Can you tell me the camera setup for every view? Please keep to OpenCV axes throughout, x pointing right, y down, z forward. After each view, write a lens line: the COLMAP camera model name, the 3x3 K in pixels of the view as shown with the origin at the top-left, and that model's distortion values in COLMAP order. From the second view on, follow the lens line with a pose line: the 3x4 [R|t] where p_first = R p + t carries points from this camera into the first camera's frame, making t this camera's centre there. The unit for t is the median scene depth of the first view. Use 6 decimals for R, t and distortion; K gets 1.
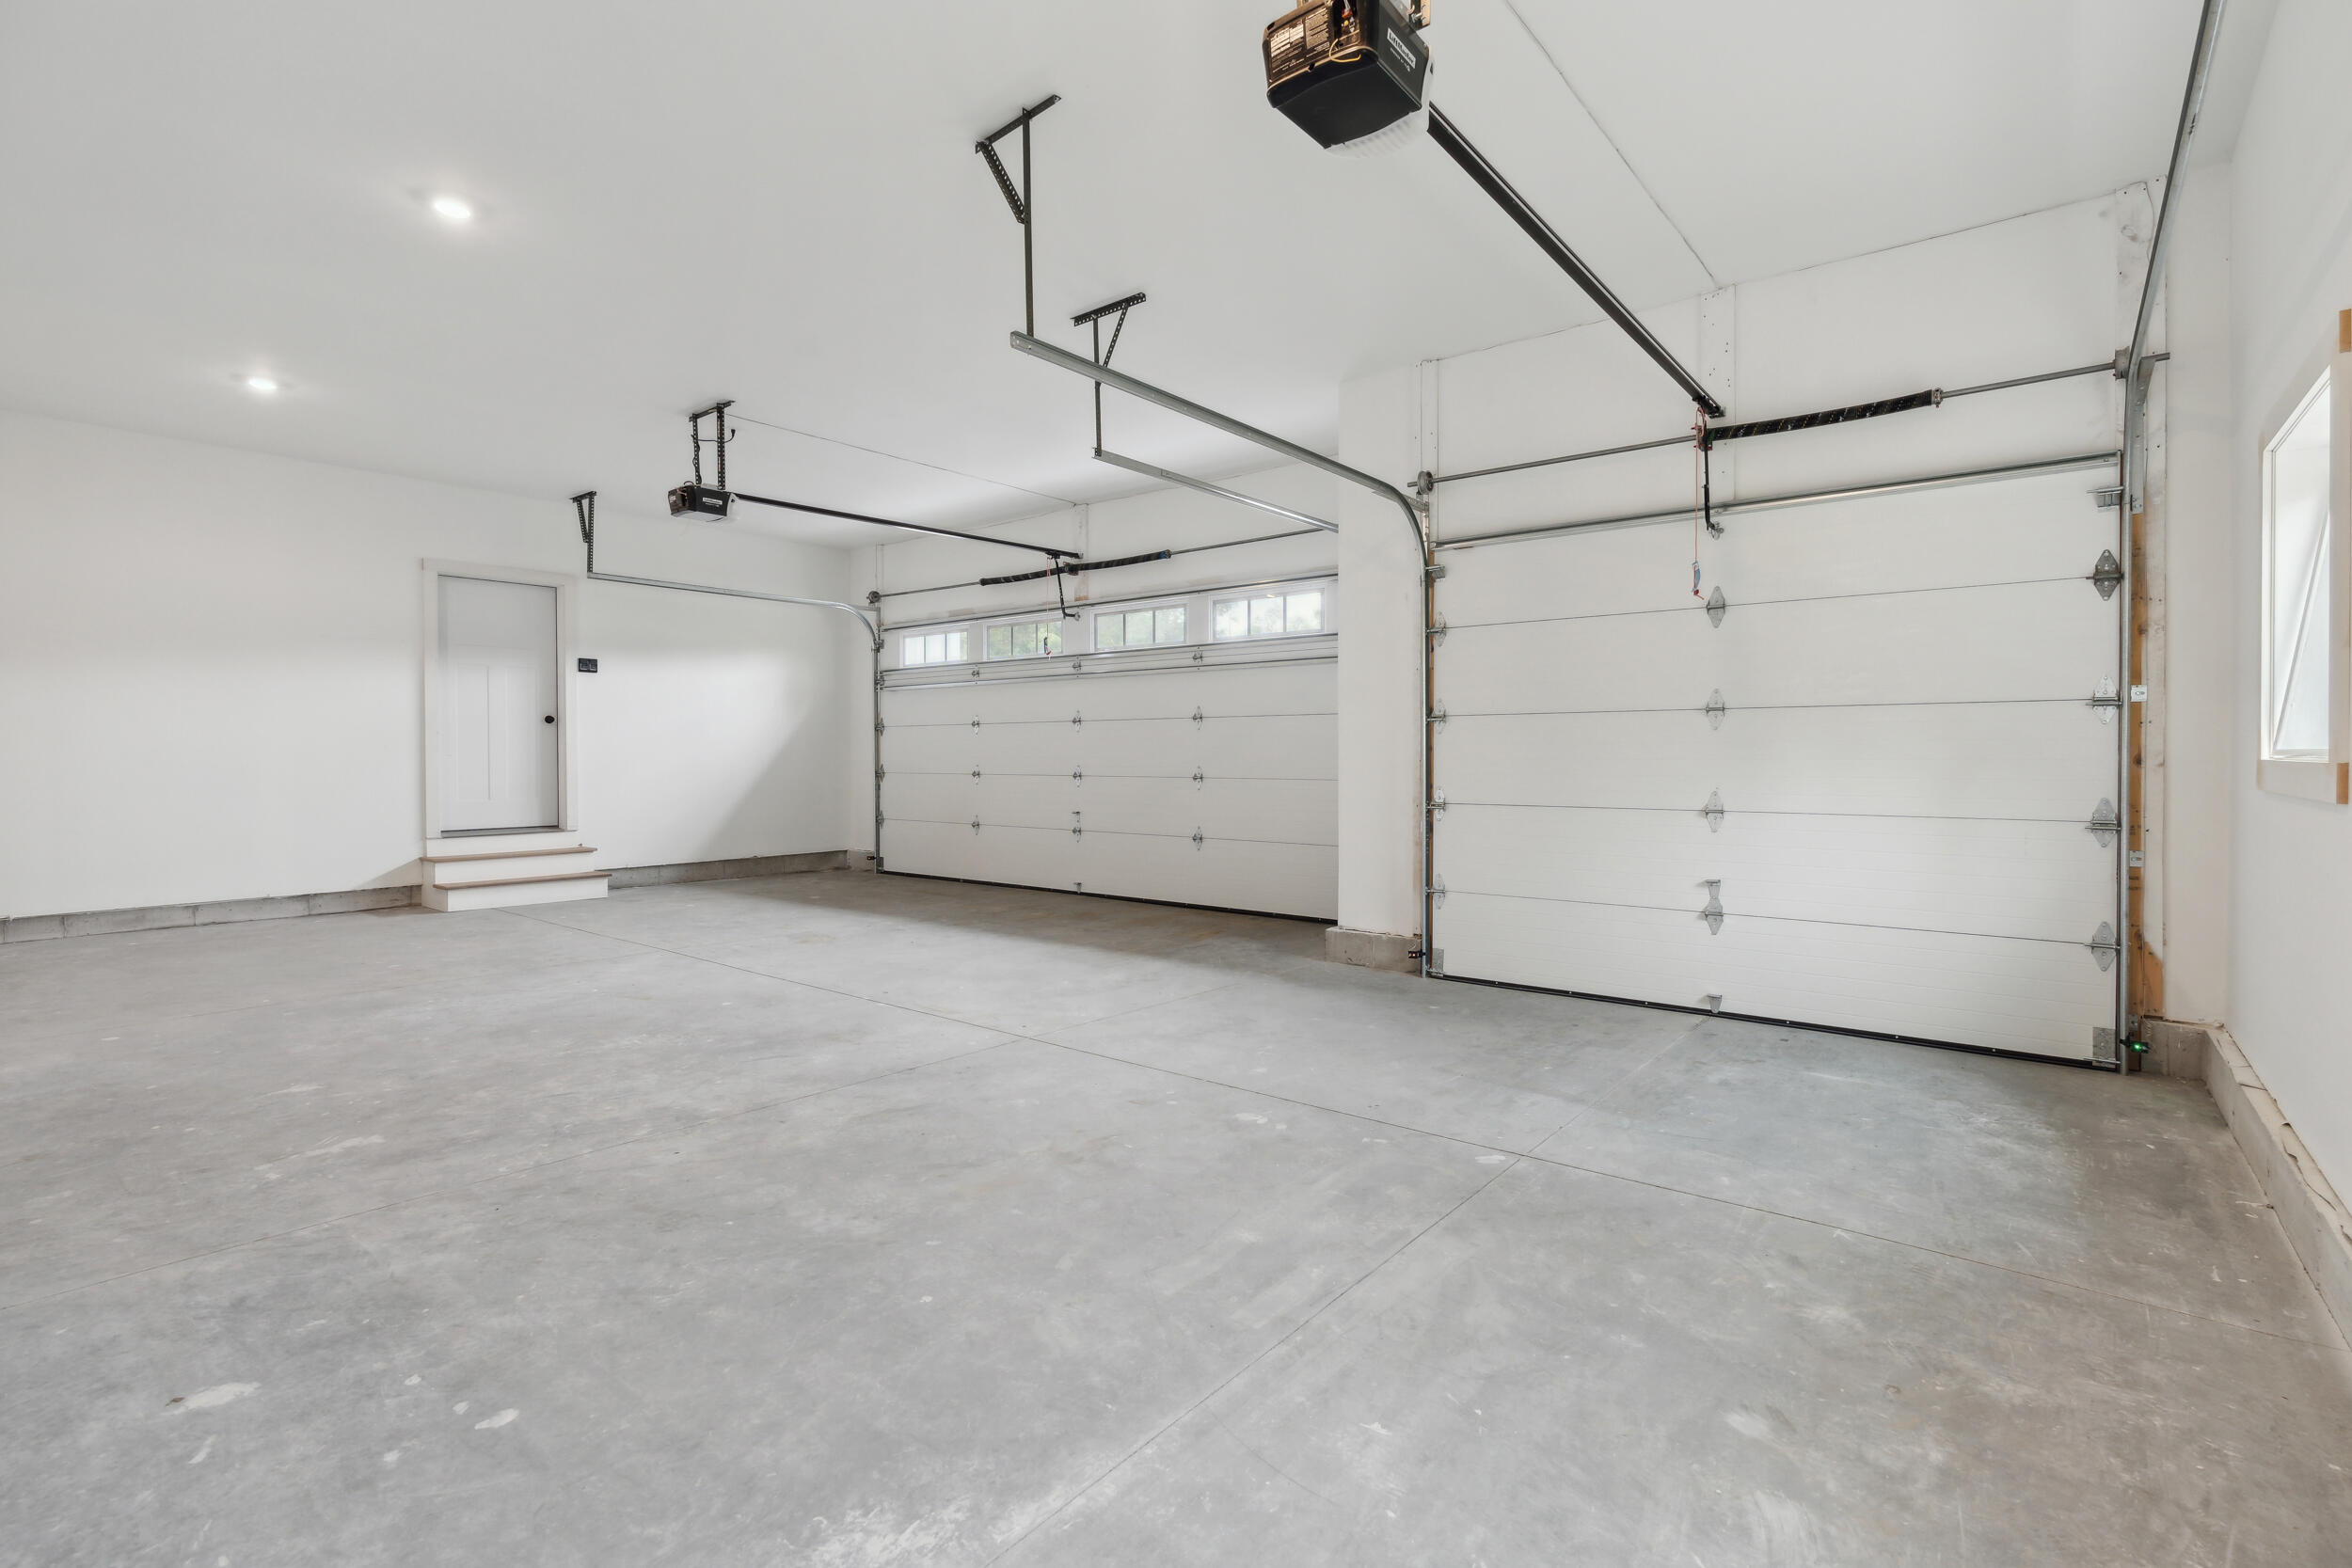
lens RADIAL K [[1068.7, 0, 1179.7], [0, 1068.7, 770.0], [0, 0, 1]] dist [-0.001195, -0.000227]
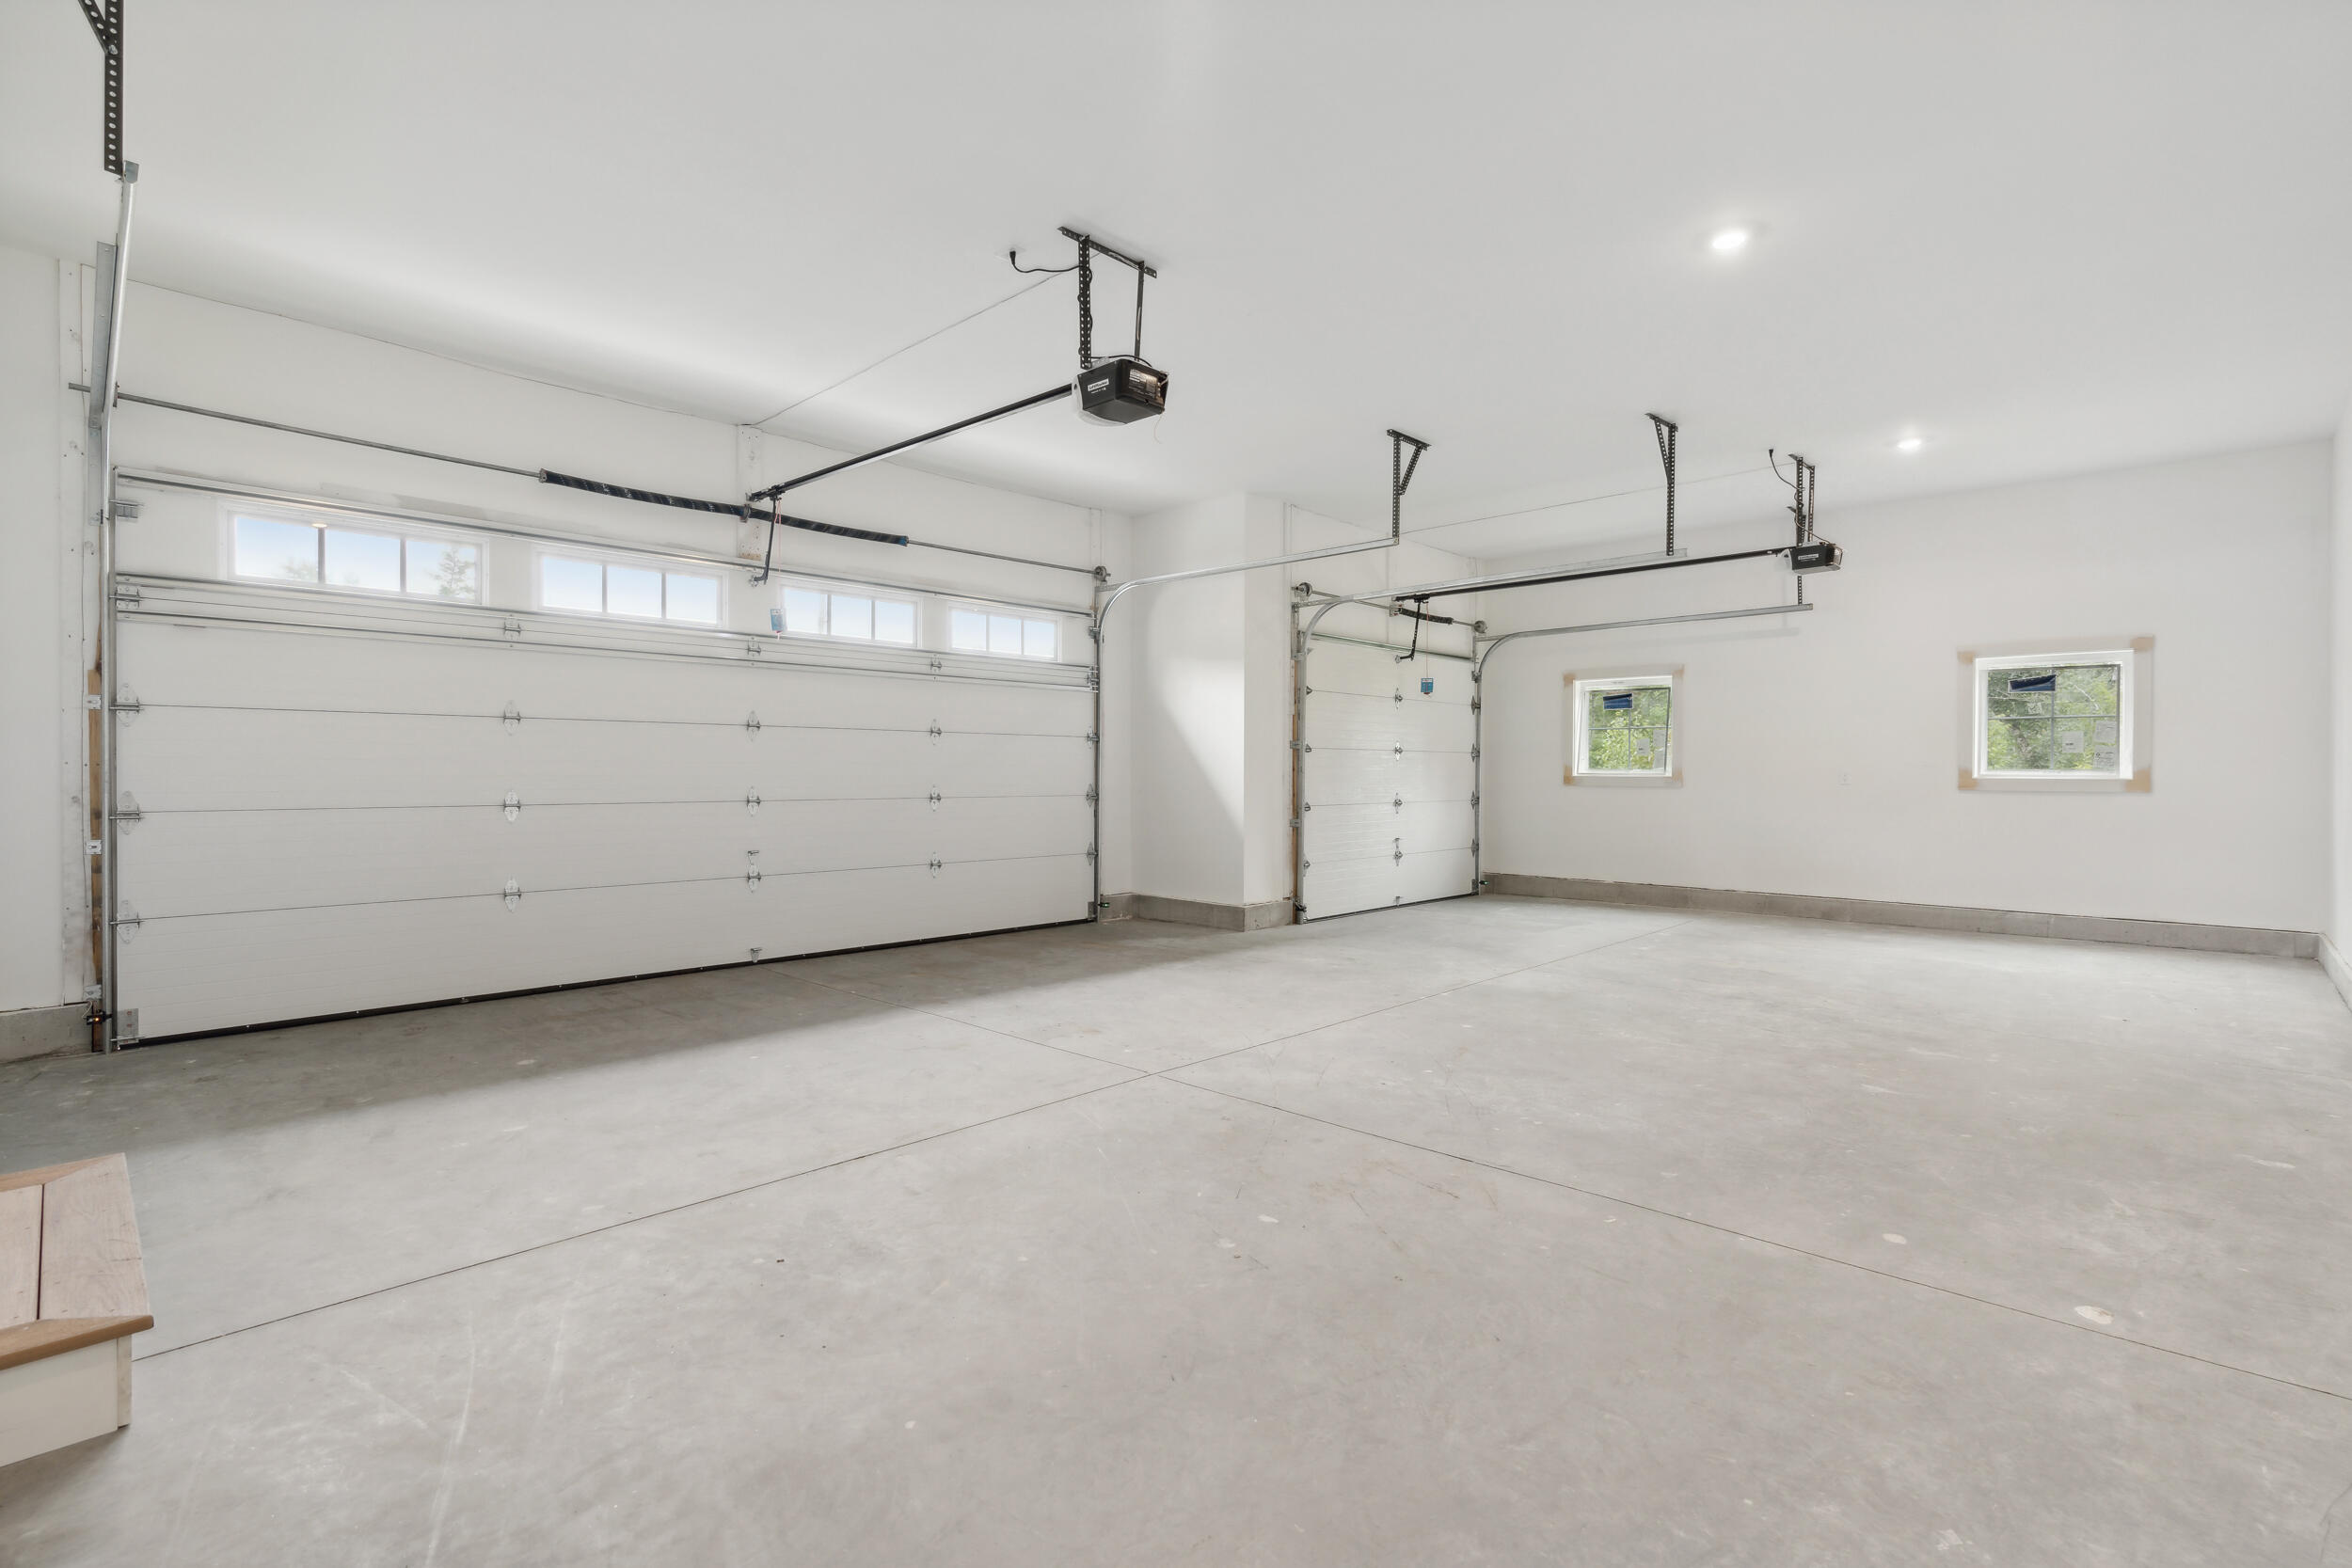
lens RADIAL K [[1079.9, 0, 1177.3], [0, 1079.9, 794.8], [0, 0, 1]] dist [0.002434, 0.000730]
pose [[0.092615, -0.018623, 0.995528, -0.882754], [0.011866, 0.999775, 0.017599, -0.009183], [-0.995631, 0.010183, 0.092815, 0.713773]]
